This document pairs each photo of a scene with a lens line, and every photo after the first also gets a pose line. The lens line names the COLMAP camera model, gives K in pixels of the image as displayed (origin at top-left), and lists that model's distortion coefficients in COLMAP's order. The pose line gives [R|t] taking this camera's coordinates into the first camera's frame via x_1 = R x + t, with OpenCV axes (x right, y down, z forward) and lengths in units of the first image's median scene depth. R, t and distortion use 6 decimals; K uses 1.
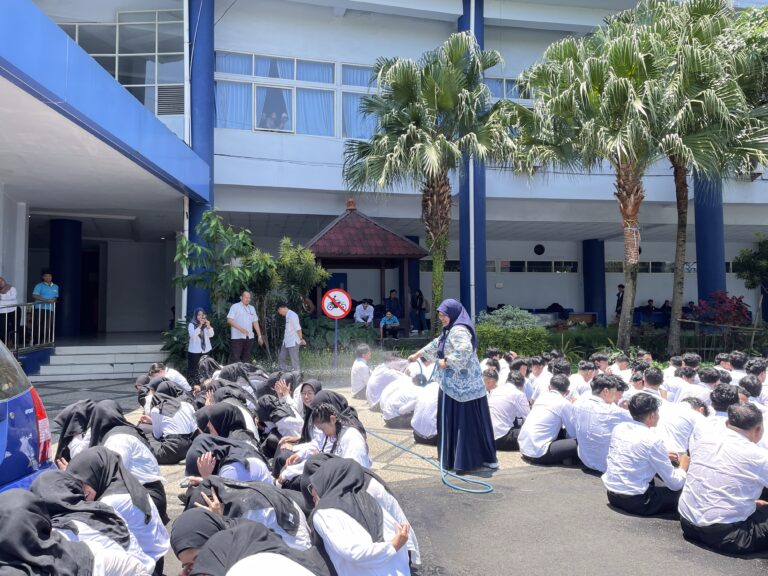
lens RADIAL K [[573.6, 0, 387.0], [0, 573.6, 285.5], [0, 0, 1]] dist [0.092442, -0.120849]
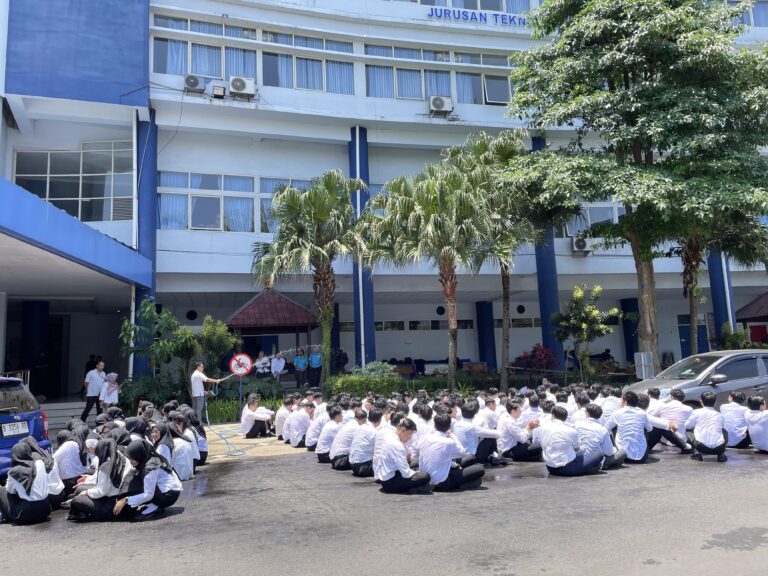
lens RADIAL K [[573.6, 0, 387.0], [0, 573.6, 285.5], [0, 0, 1]] dist [0.092442, -0.120849]
pose [[0.998400, -0.026152, 0.050126, 0.143914], [0.030564, 0.995529, -0.089371, -0.016437], [-0.047565, 0.090760, 0.994736, -0.297012]]
